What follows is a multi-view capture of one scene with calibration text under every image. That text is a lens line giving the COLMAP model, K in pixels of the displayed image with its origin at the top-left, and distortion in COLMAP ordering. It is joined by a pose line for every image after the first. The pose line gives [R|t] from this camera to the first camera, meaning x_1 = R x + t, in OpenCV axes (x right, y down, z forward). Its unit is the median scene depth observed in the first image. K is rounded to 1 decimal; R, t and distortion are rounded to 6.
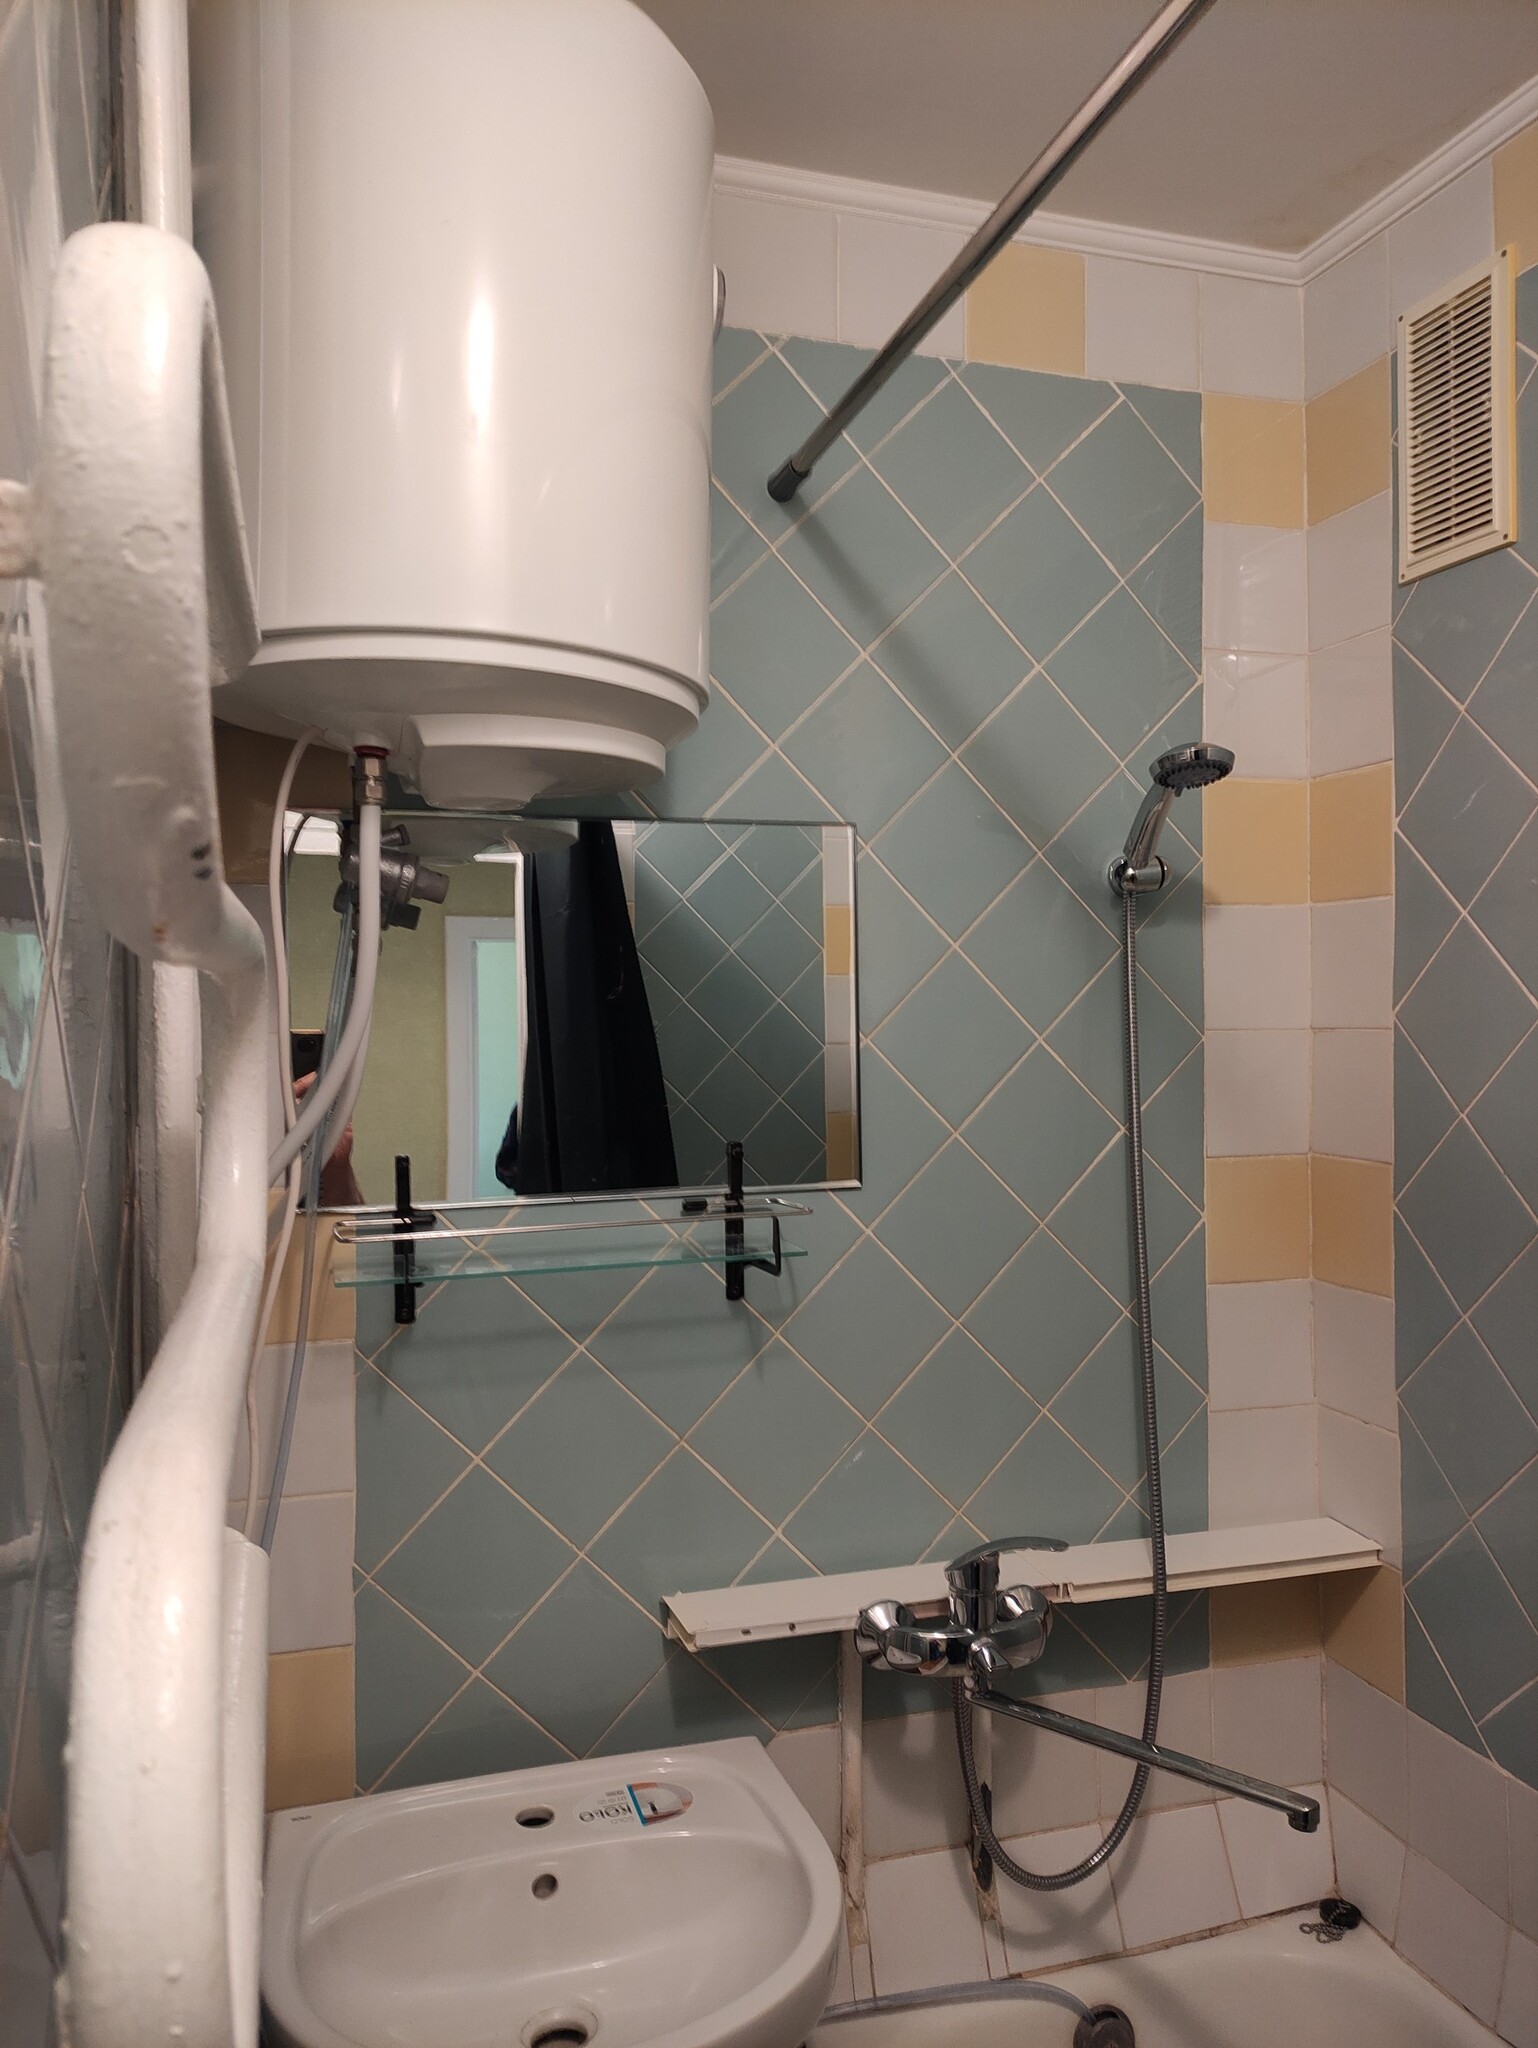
lens RADIAL K [[1522.1, 0, 767.0], [0, 1522.1, 994.0], [0, 0, 1]] dist [0.005073, 0.001085]
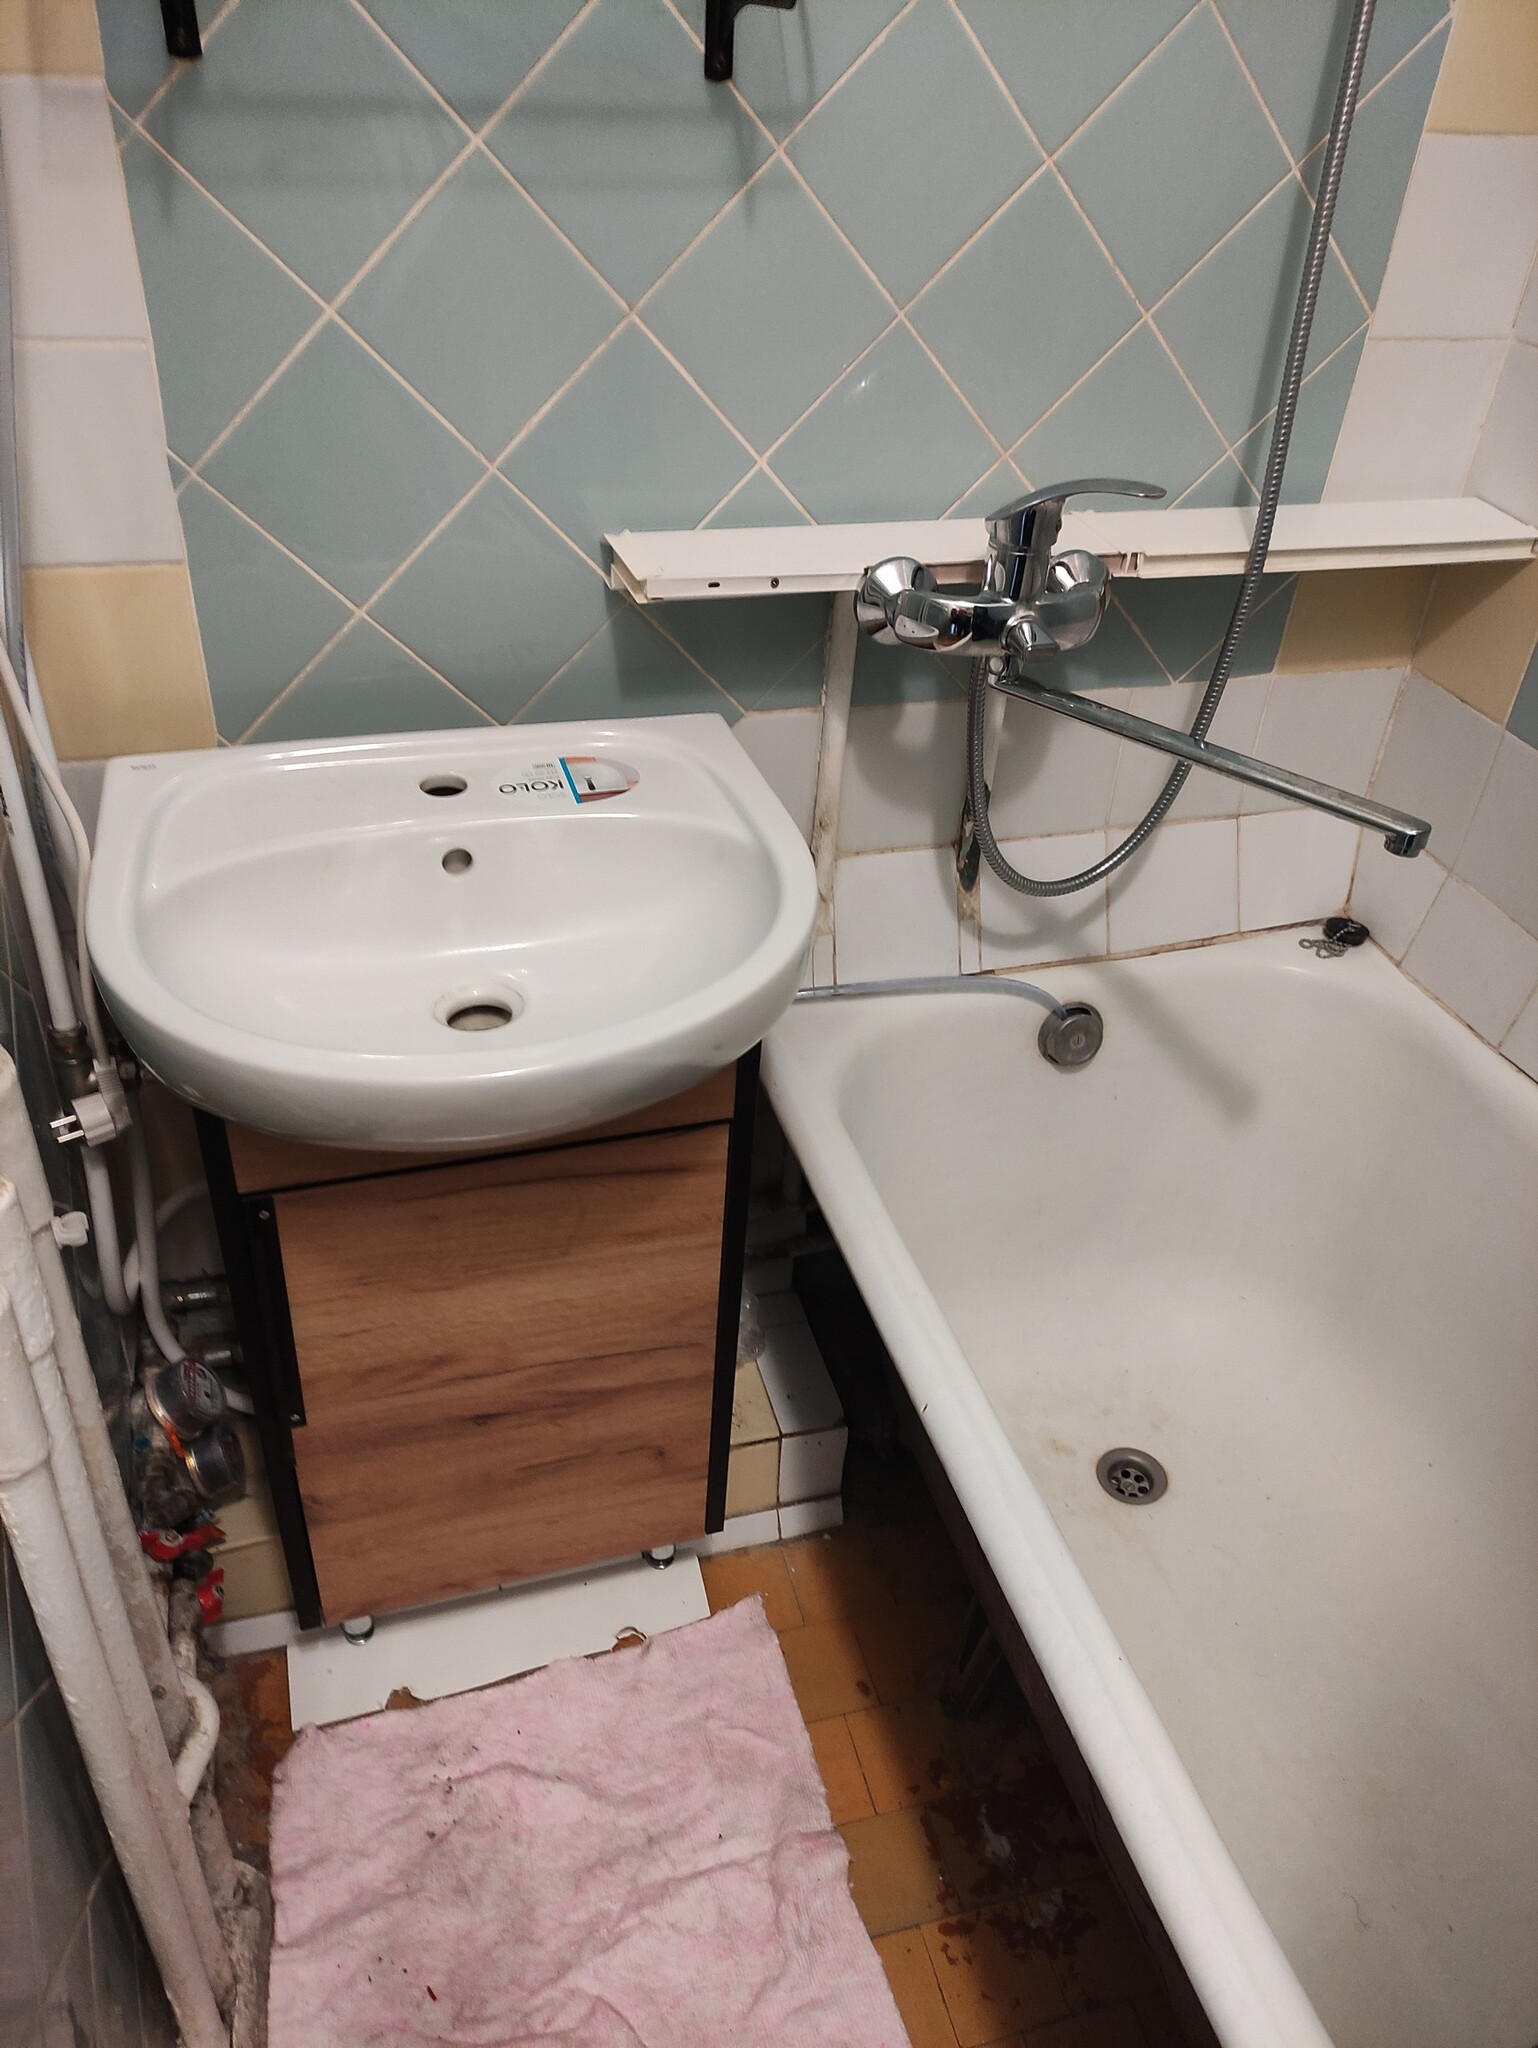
lens RADIAL K [[1522.1, 0, 769.0], [0, 1522.1, 1024.0], [0, 0, 1]] dist [0.075050, -0.067572]
pose [[0.997754, 0.053035, 0.040910, -0.005611], [-0.066965, 0.802763, 0.592527, 0.135591], [-0.001416, -0.593936, 0.804511, 0.247422]]
